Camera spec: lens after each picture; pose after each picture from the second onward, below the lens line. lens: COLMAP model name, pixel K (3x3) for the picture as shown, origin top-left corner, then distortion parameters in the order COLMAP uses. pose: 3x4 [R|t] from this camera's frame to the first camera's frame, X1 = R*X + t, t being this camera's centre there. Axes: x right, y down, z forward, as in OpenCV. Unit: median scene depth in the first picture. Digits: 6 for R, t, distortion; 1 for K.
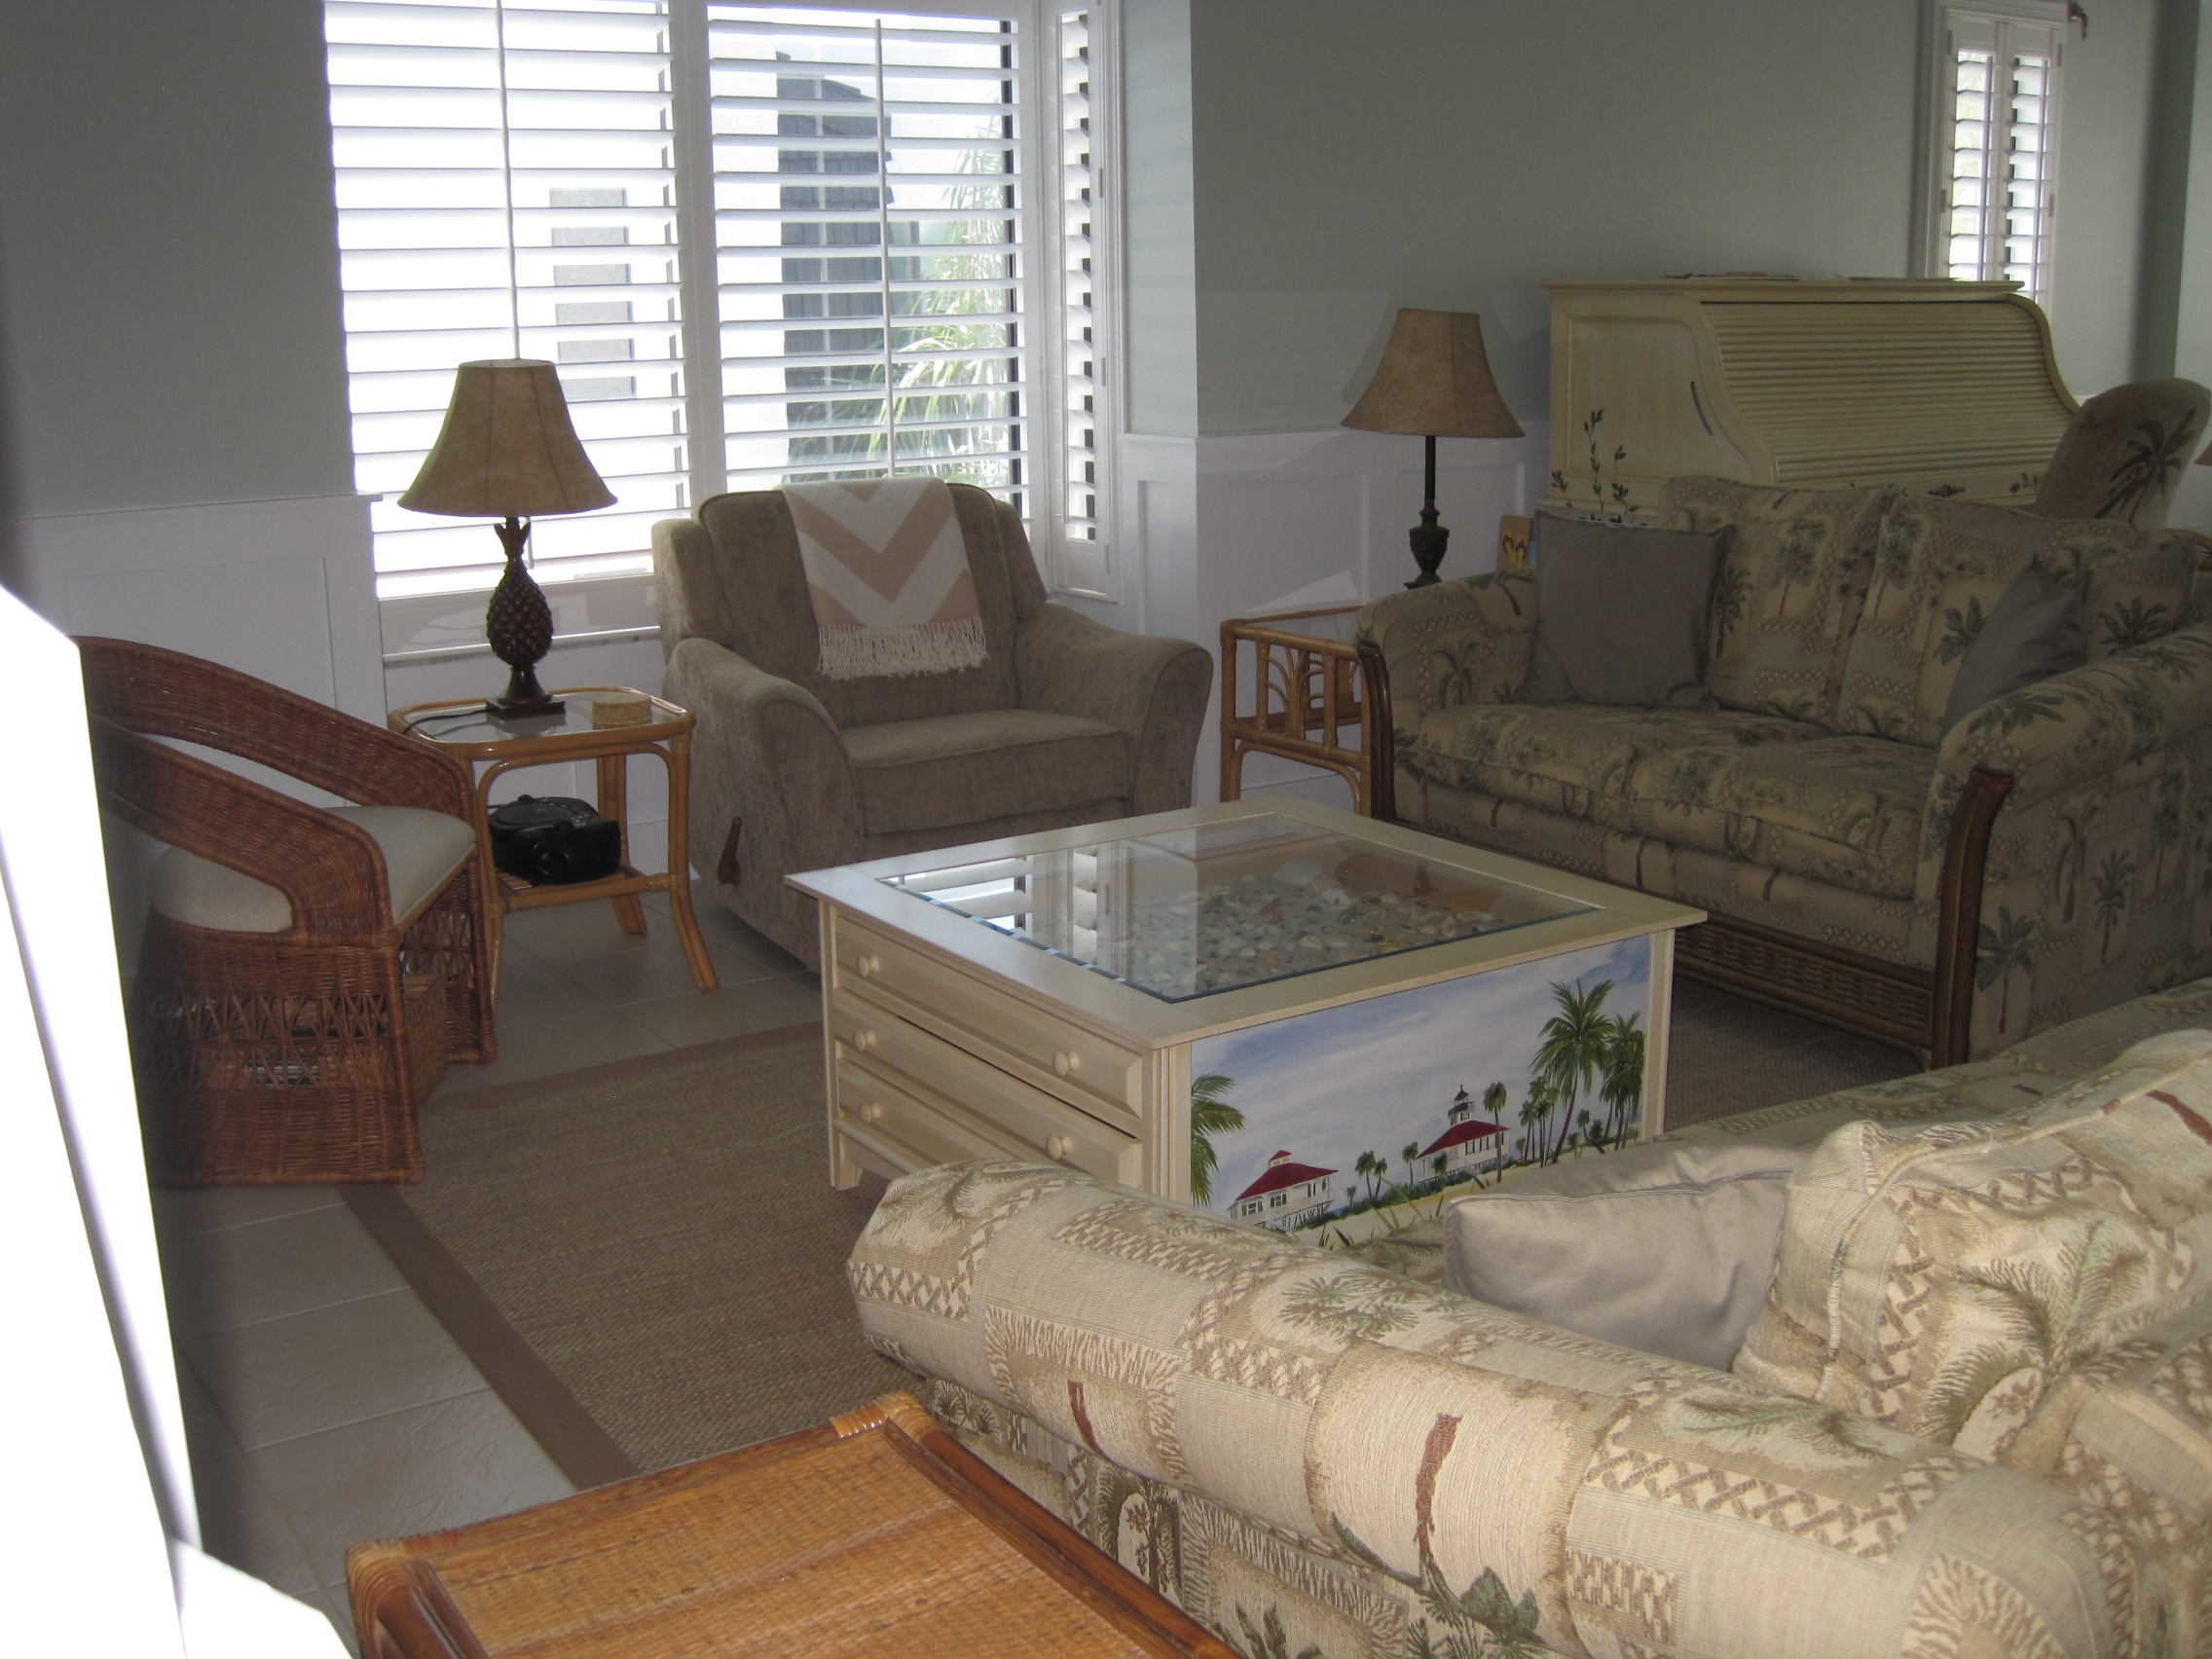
lens RADIAL K [[2270.1, 0, 1110.2], [0, 2270.1, 832.7], [0, 0, 1]] dist [-0.190089, 0.165980]
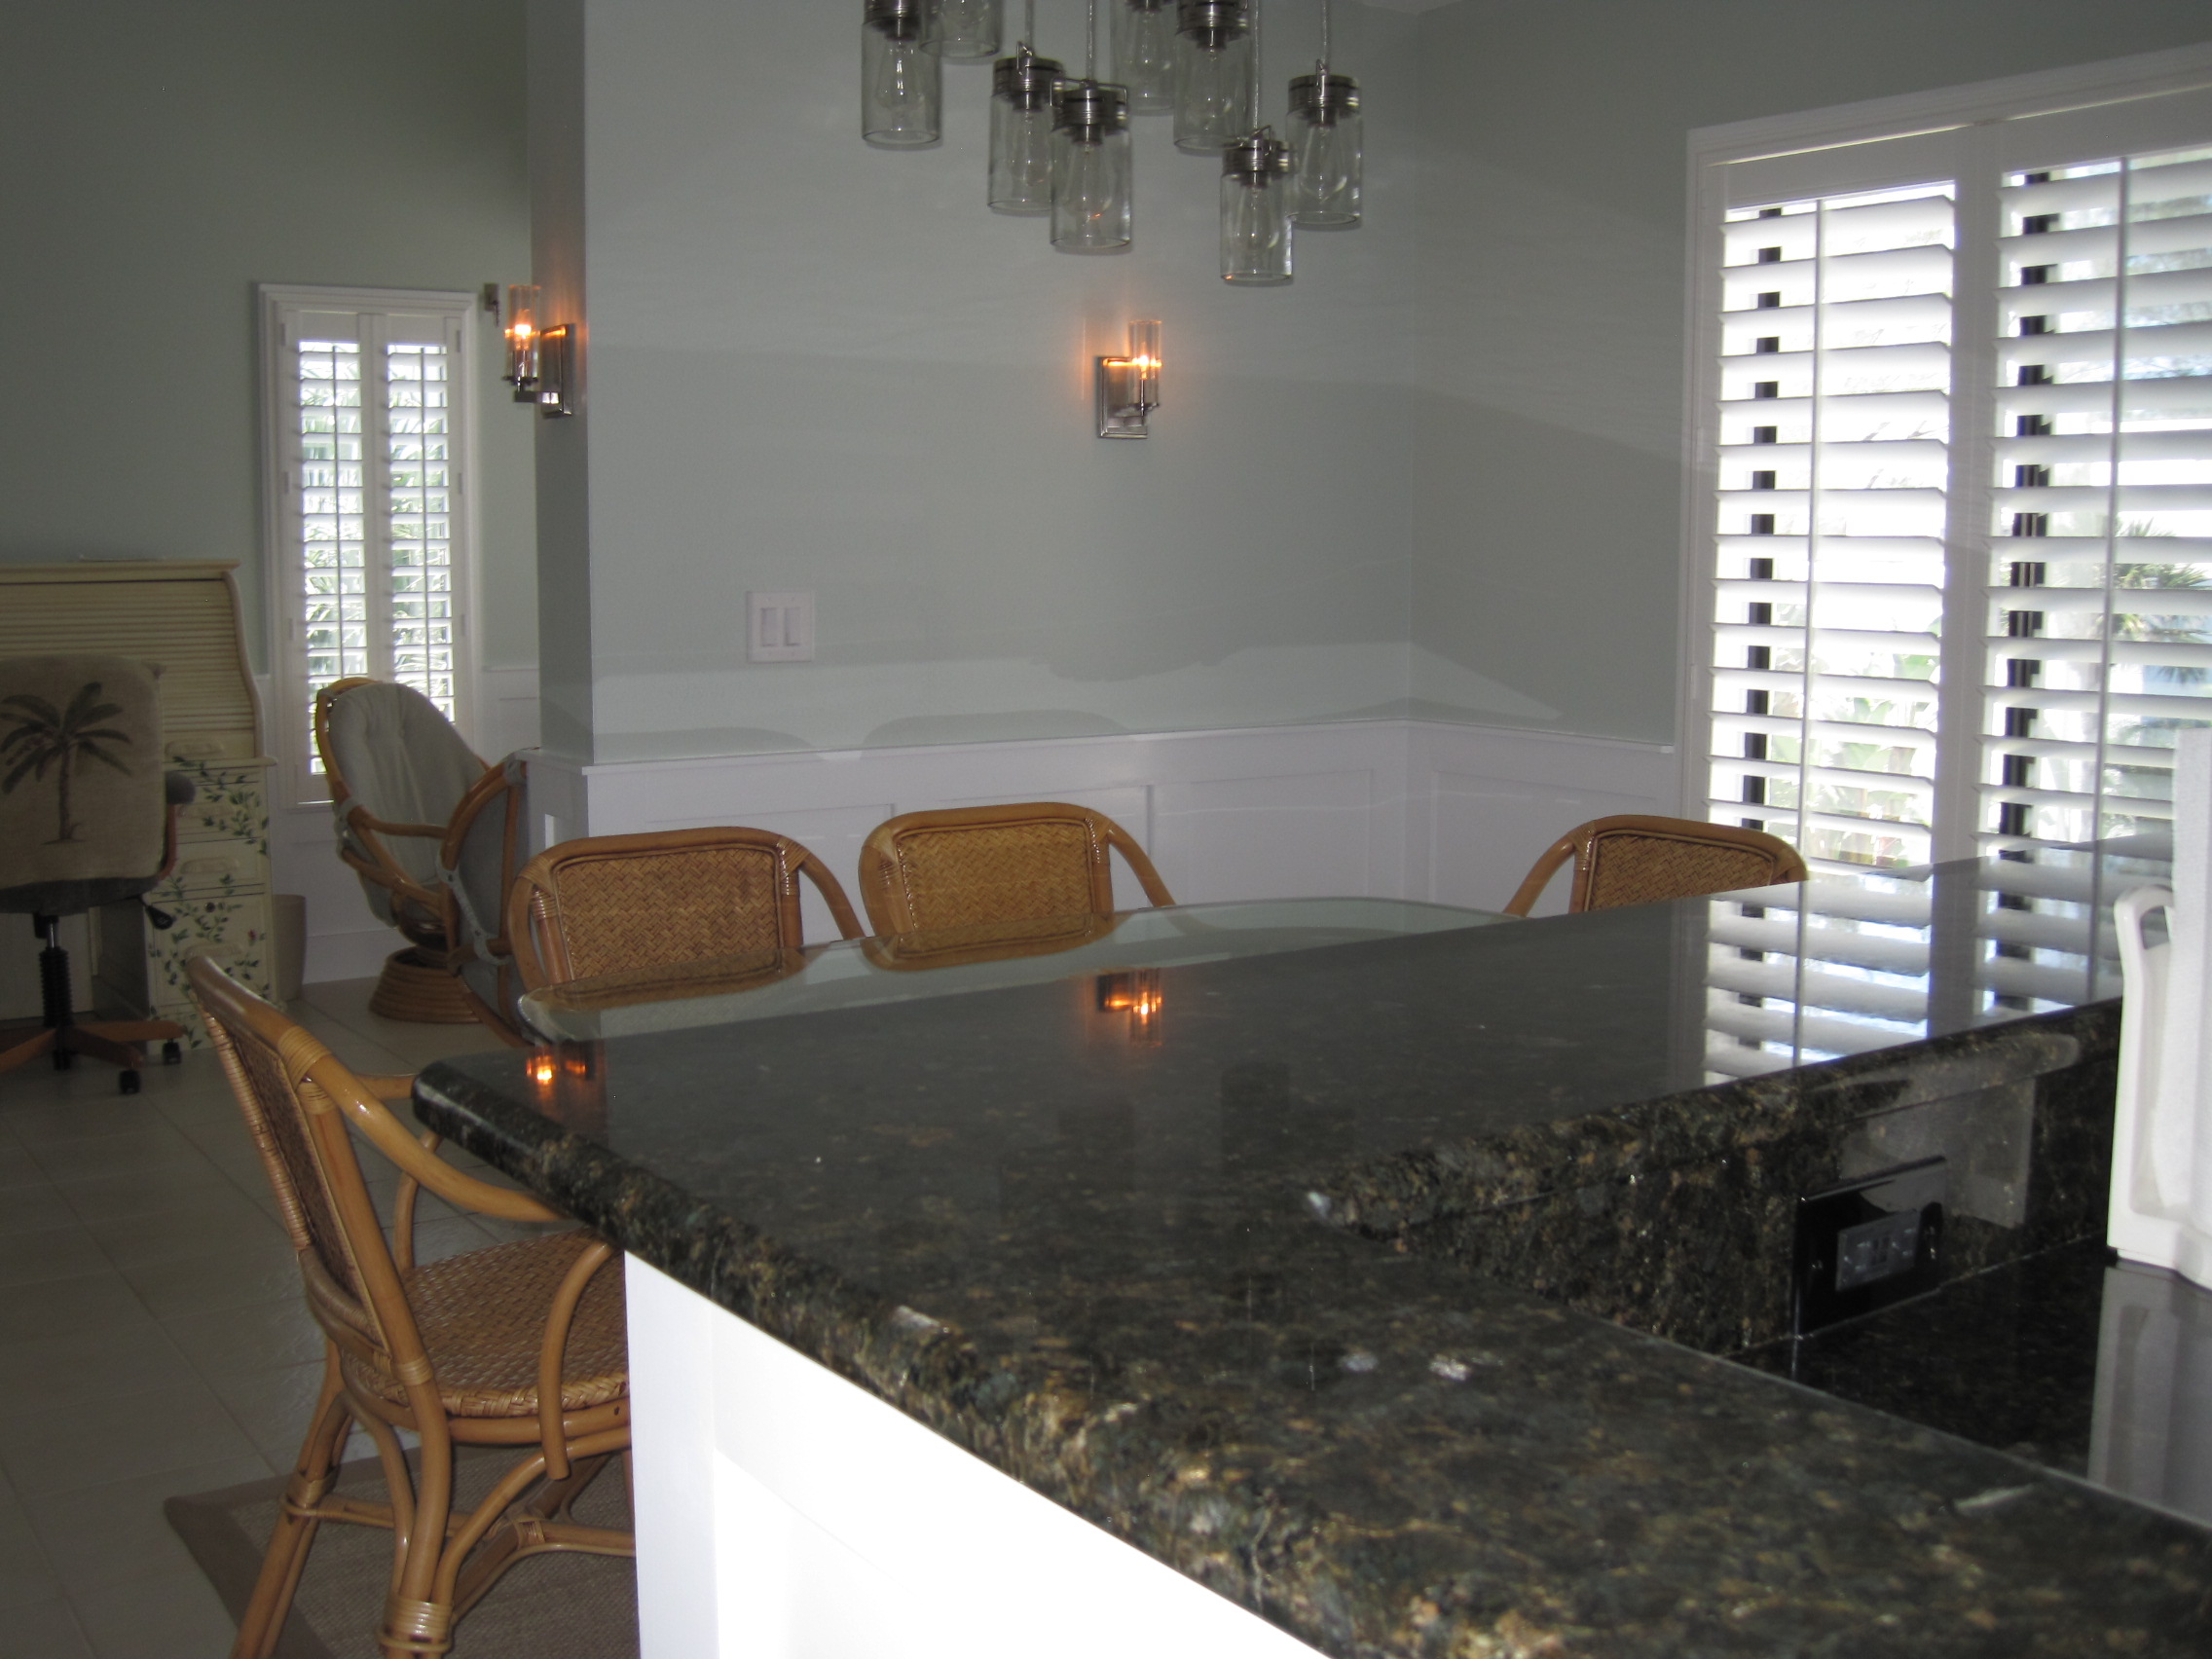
lens RADIAL K [[2276.8, 0, 1106.0], [0, 2276.8, 829.5], [0, 0, 1]] dist [-0.172118, 0.131324]
pose [[0.999611, 0.018804, 0.020608, 1.154502], [-0.016391, 0.993619, -0.111587, -0.015792], [-0.022575, 0.111206, 0.993541, -0.077370]]
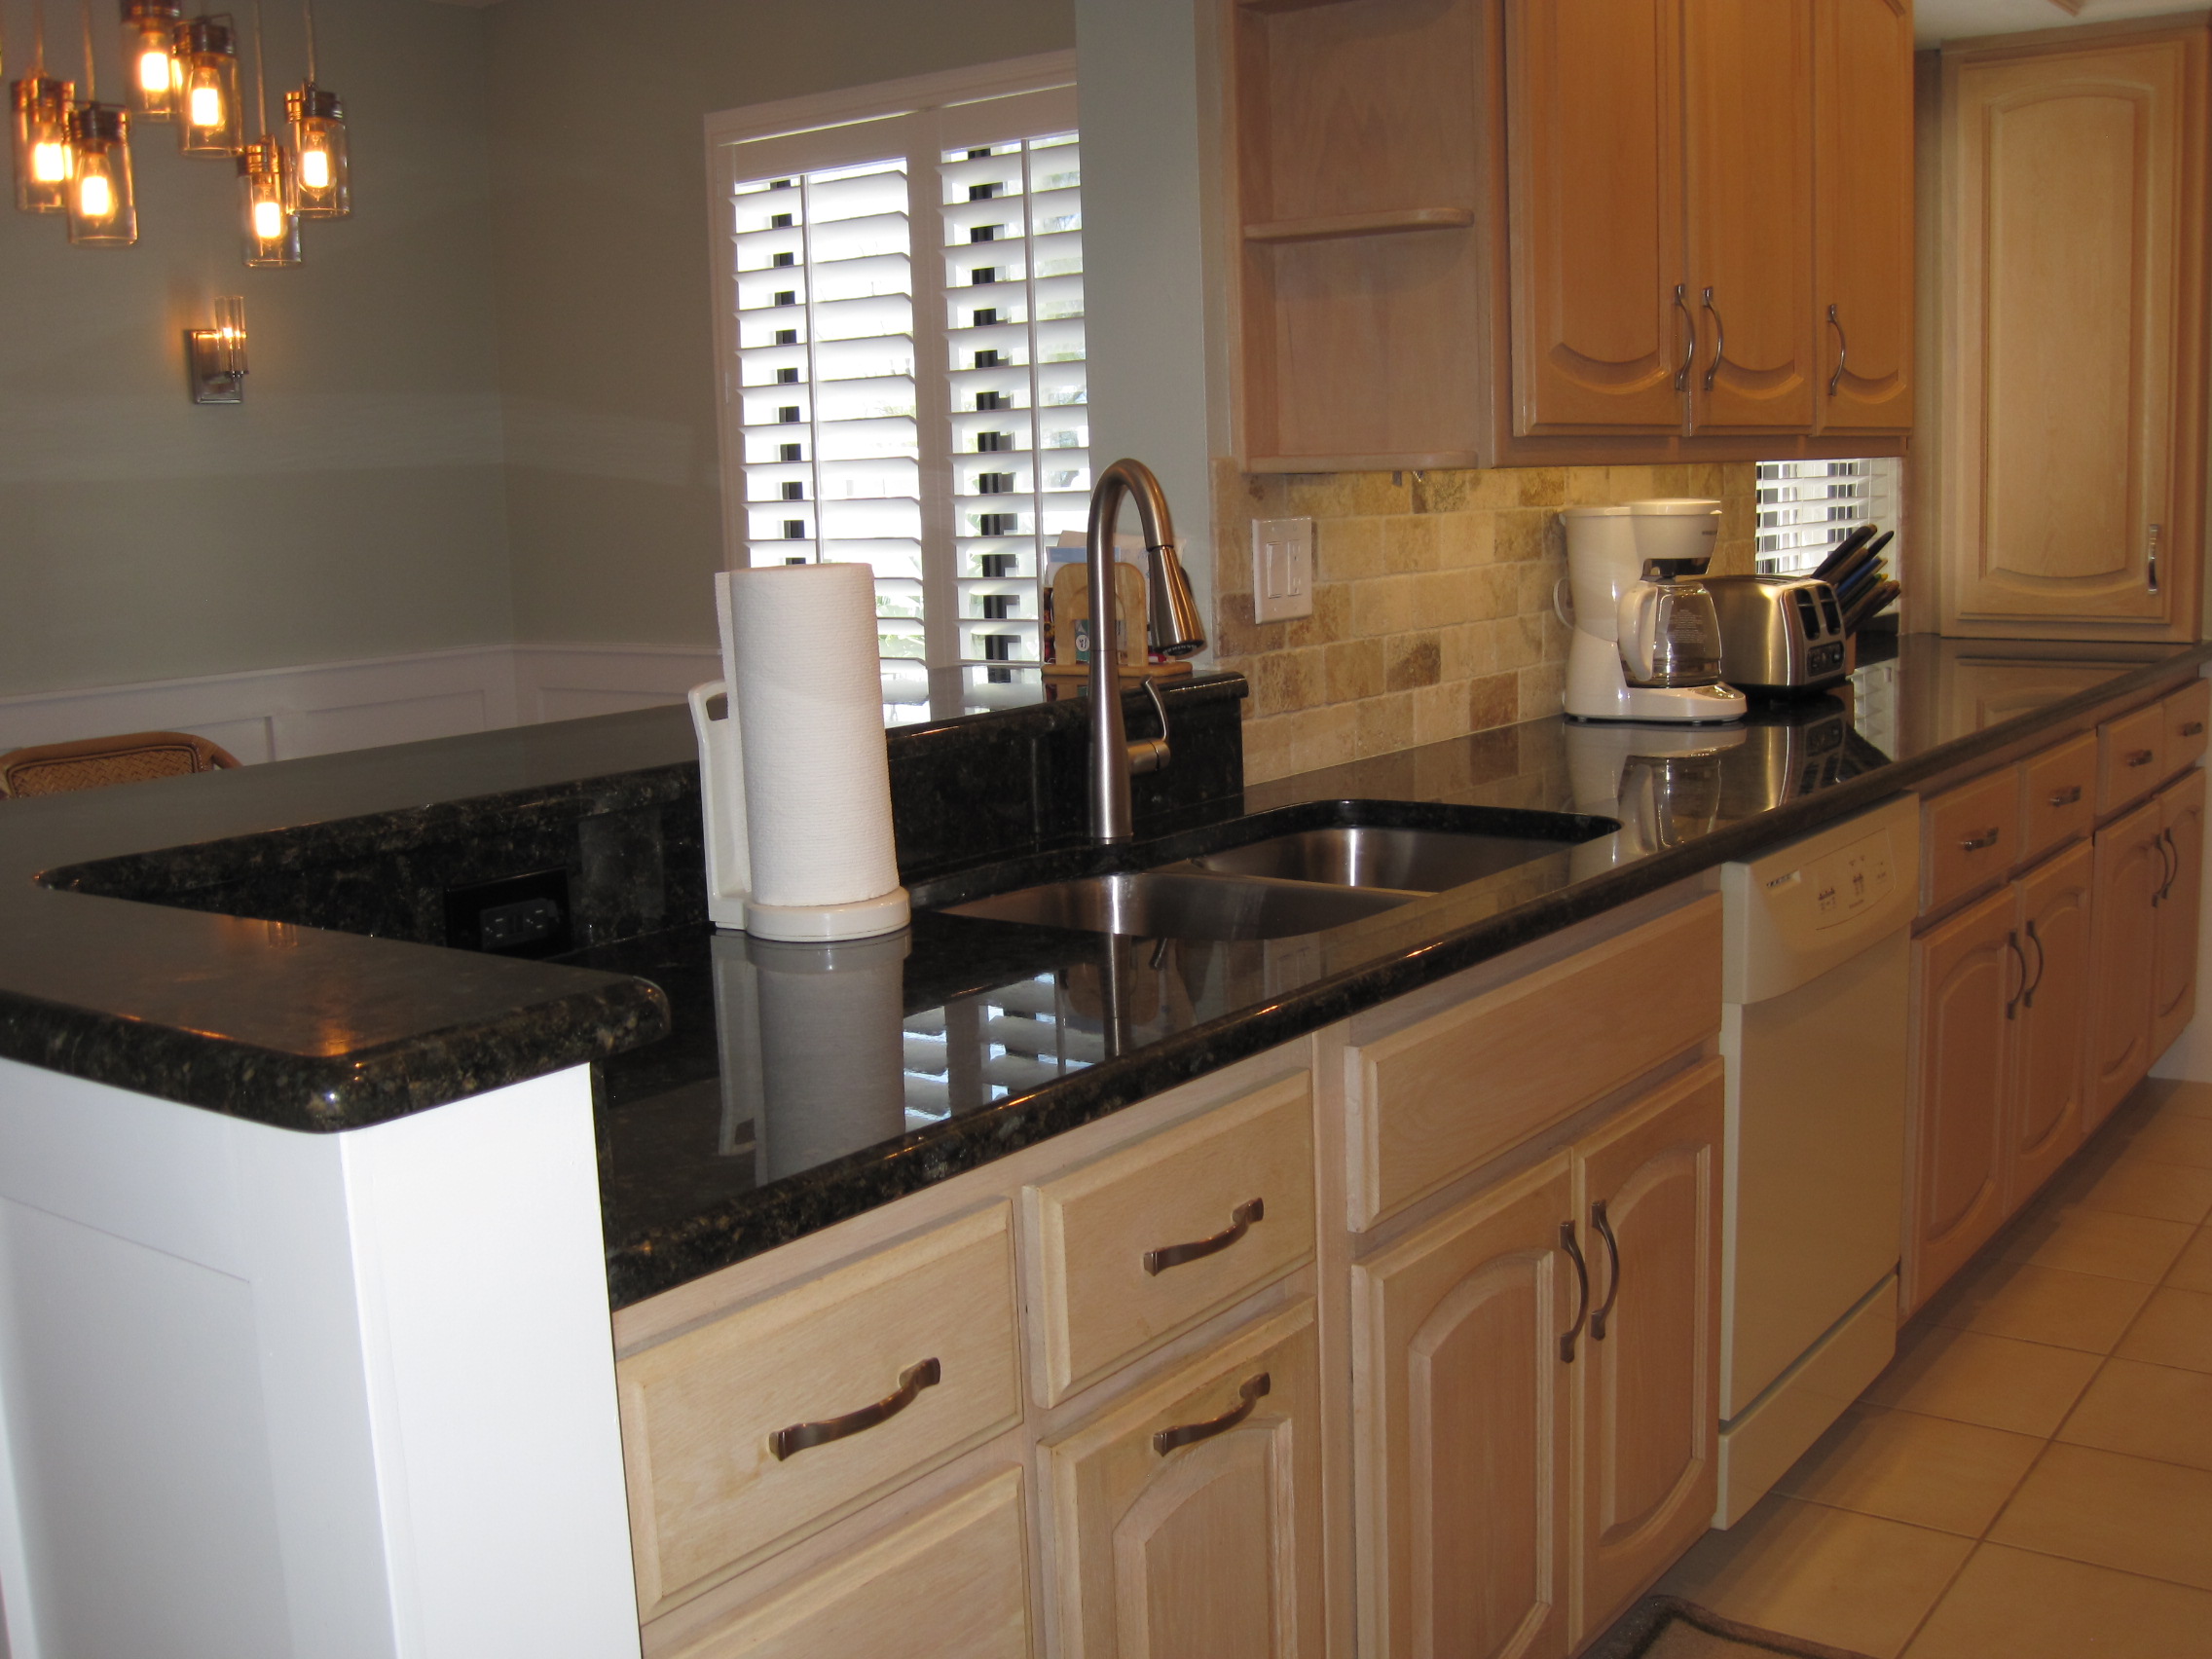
lens RADIAL K [[2276.8, 0, 1106.0], [0, 2276.8, 829.5], [0, 0, 1]] dist [-0.172118, 0.131324]
pose [[0.943194, -0.062253, 0.326359, 1.230017], [0.091440, 0.992993, -0.074855, 0.031586], [-0.319412, 0.100445, 0.942277, -0.251853]]
